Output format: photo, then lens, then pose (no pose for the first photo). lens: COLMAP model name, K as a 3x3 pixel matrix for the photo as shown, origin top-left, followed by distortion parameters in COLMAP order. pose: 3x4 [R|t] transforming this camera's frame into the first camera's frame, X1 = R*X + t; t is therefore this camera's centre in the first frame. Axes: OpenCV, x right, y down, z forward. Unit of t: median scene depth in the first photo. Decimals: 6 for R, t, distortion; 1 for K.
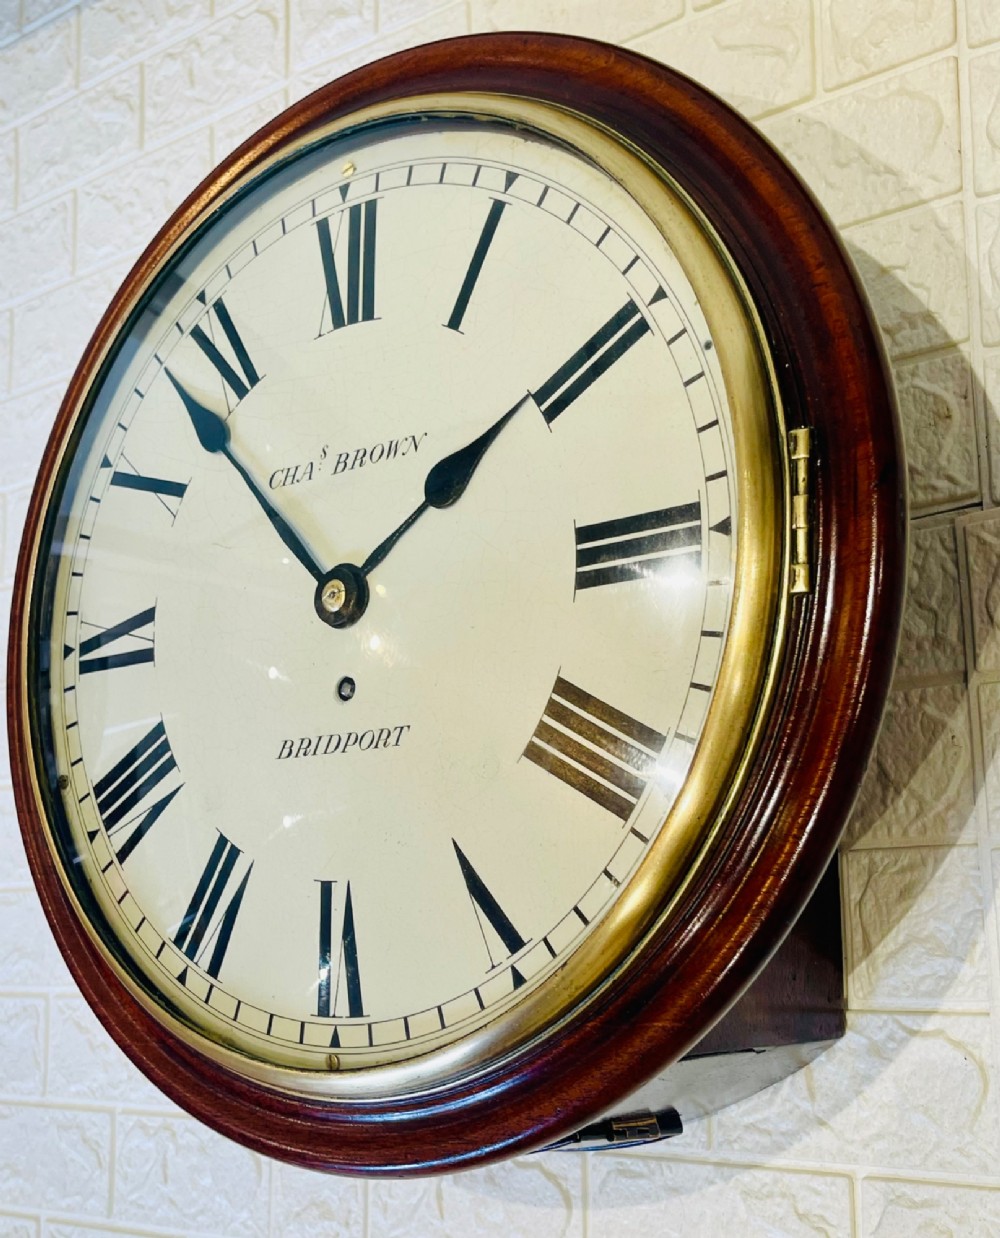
lens RADIAL K [[1588.6, 0, 500.5], [0, 1588.6, 698.4], [0, 0, 1]] dist [0.088474, 0.000000]
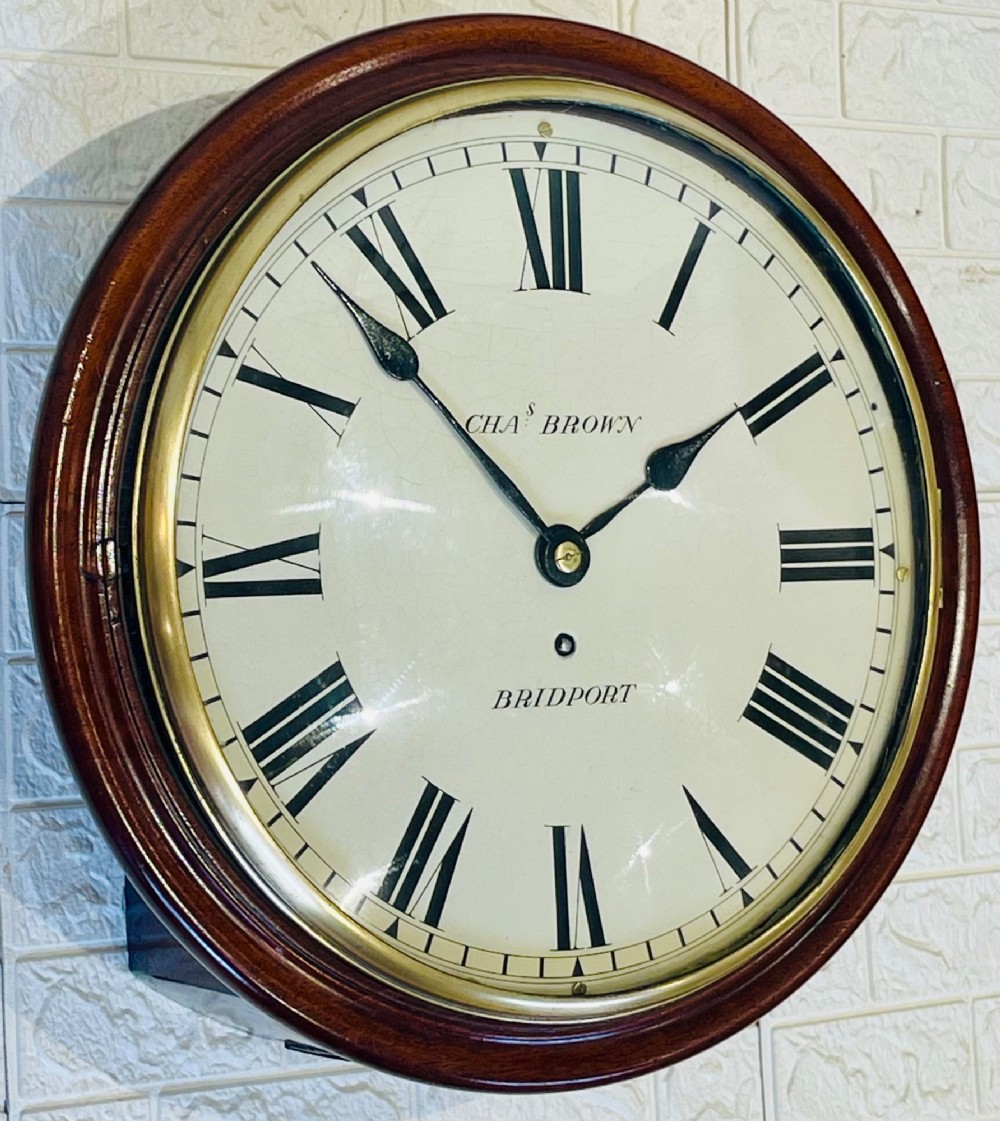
lens RADIAL K [[2865.3, 0, 444.5], [0, 2865.3, 595.1], [0, 0, 1]] dist [0.194634, 0.000000]
pose [[0.403775, 0.010276, 0.914800, -1.824902], [-0.106681, 0.993644, 0.035925, -0.096391], [-0.908617, -0.112097, 0.402305, 0.295713]]
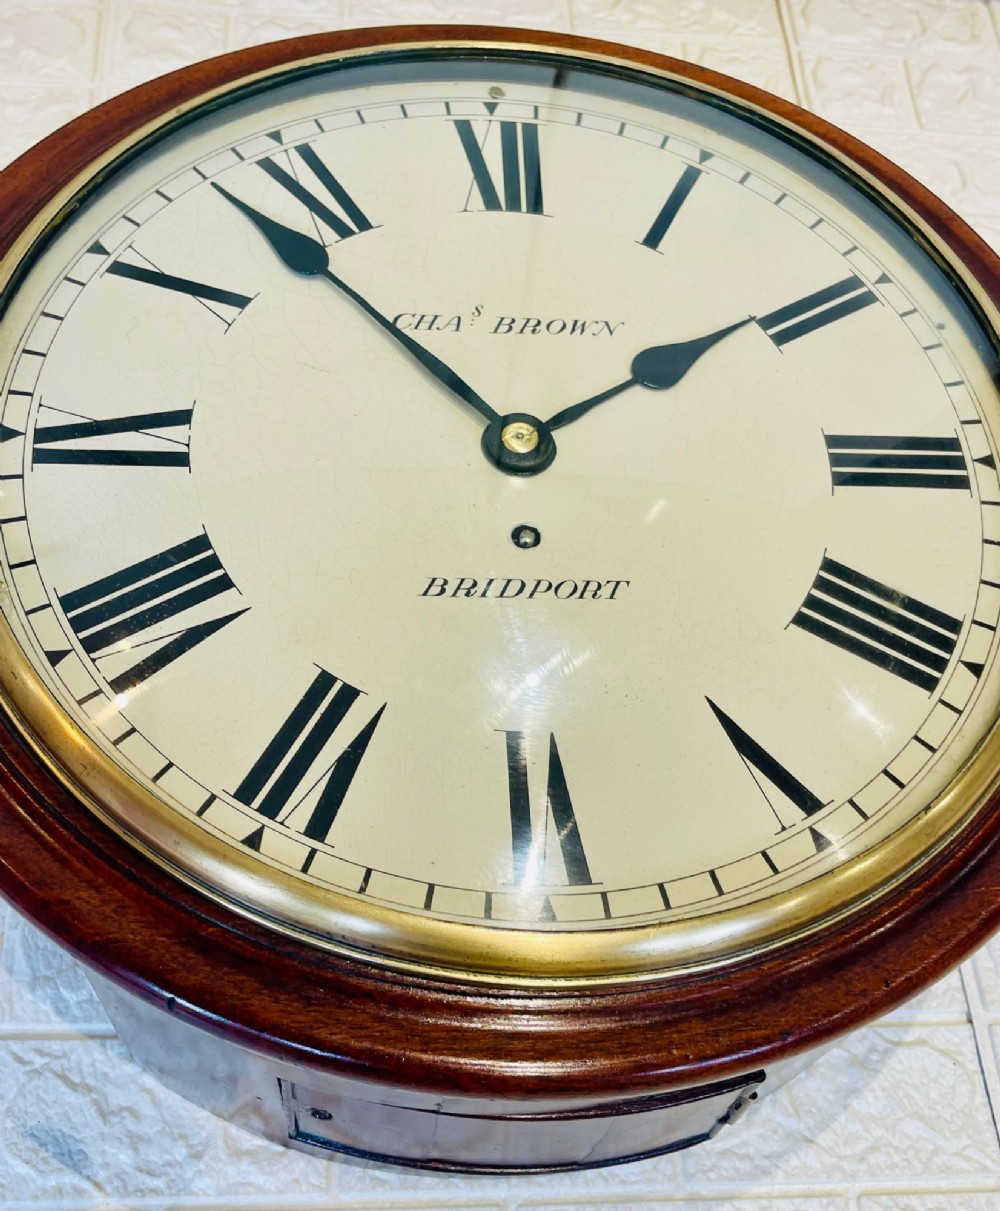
lens RADIAL K [[1449.4, 0, 488.8], [0, 1449.4, 696.8], [0, 0, 1]] dist [0.041863, 0.000000]
pose [[0.725202, 0.299433, 0.620018, -0.553953], [-0.068003, 0.927232, -0.368261, 0.353168], [-0.685170, 0.224900, 0.692793, 0.474471]]
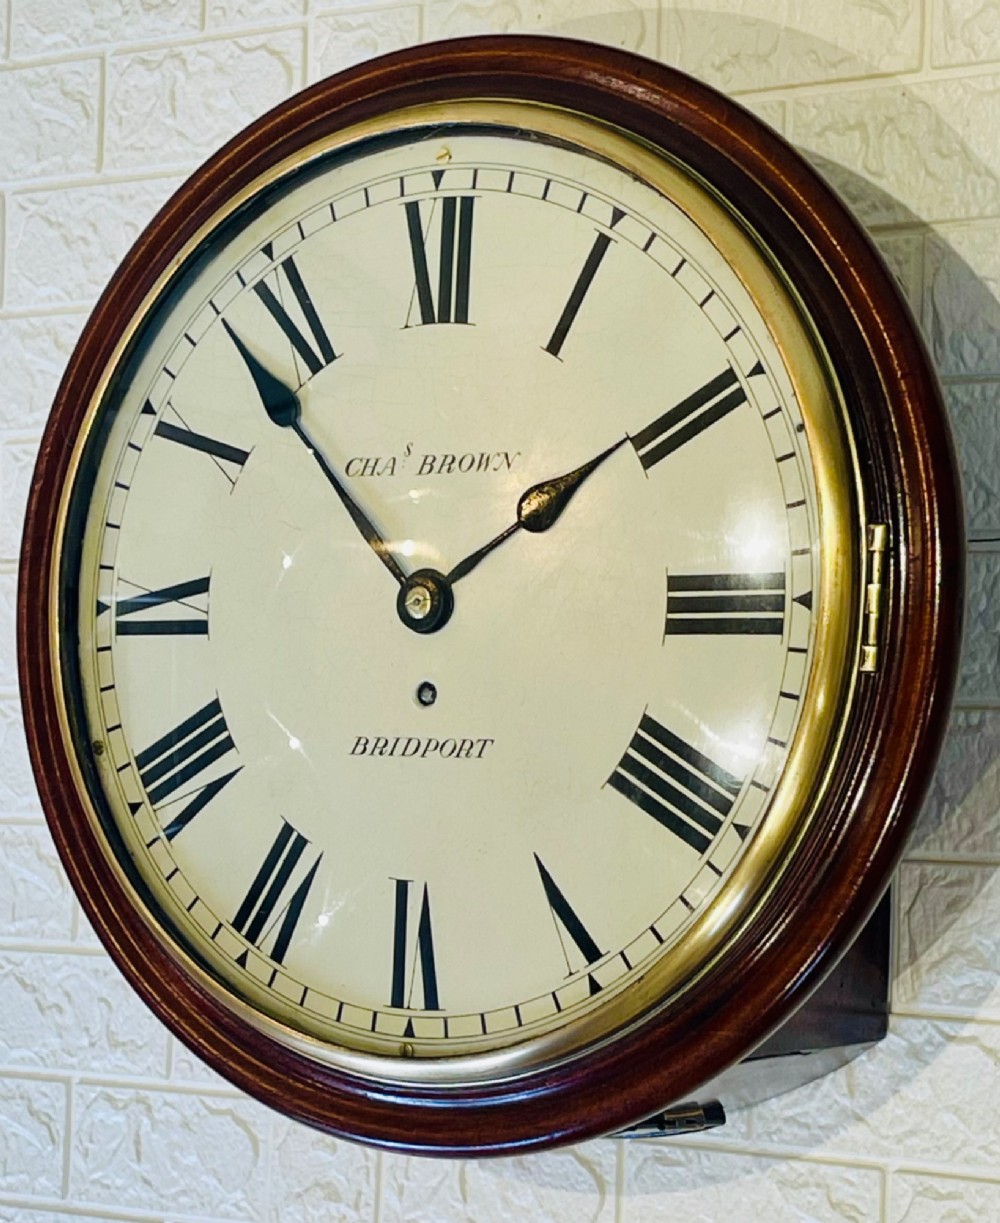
lens RADIAL K [[2945.9, 0, 554.5], [0, 2945.9, 709.7], [0, 0, 1]] dist [0.225588, 0.000000]
pose [[0.995869, 0.039784, 0.081621, -0.164427], [-0.050252, 0.990174, 0.130502, -0.239842], [-0.075627, -0.134065, 0.988083, -0.853185]]
